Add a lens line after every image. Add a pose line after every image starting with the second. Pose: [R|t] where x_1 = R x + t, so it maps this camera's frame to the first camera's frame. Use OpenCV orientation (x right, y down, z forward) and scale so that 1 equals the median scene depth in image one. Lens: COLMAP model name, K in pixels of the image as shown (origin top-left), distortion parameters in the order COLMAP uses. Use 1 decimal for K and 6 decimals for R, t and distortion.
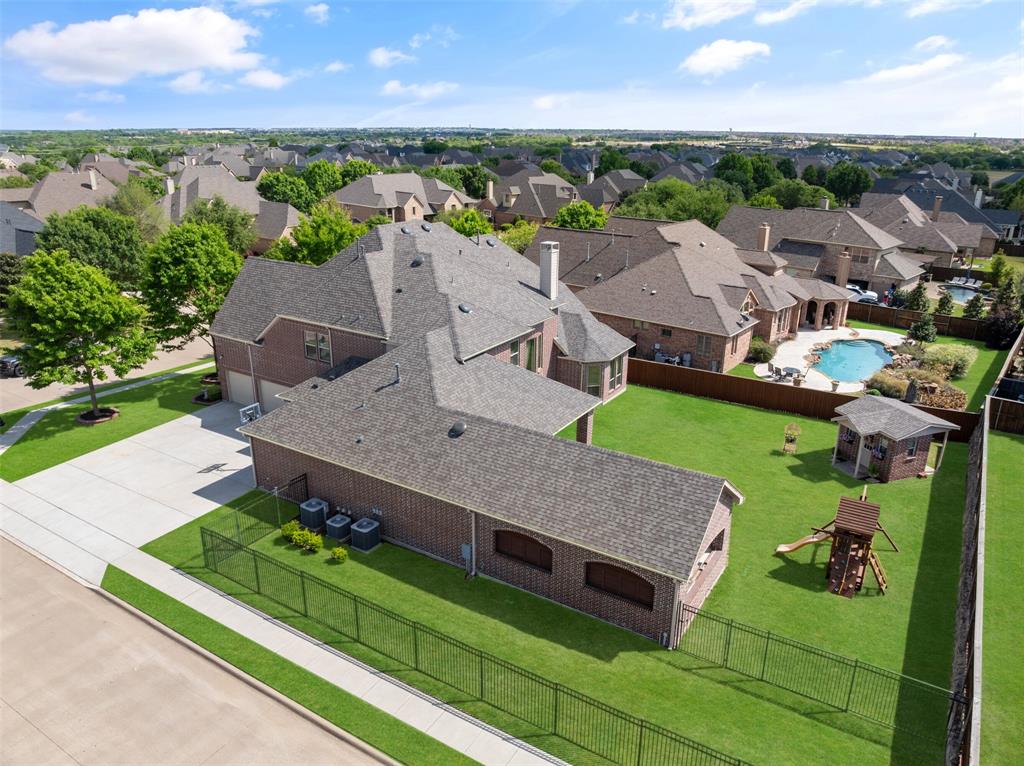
lens RADIAL K [[723.5, 0, 517.0], [0, 723.5, 382.5], [0, 0, 1]] dist [-0.034541, -0.001267]
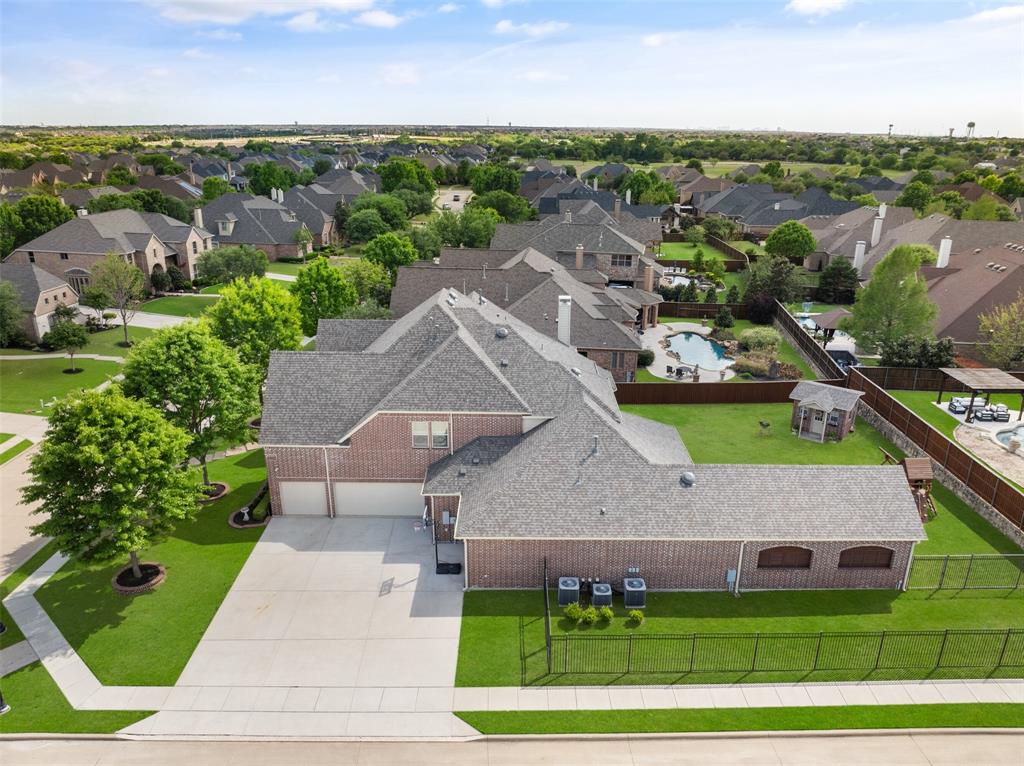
lens RADIAL K [[723.5, 0, 517.0], [0, 723.5, 382.5], [0, 0, 1]] dist [-0.034541, -0.001267]
pose [[0.844878, -0.181996, 0.503050, -0.592111], [0.177006, 0.982490, 0.058167, -0.140149], [-0.504827, 0.039899, 0.862298, 0.081176]]
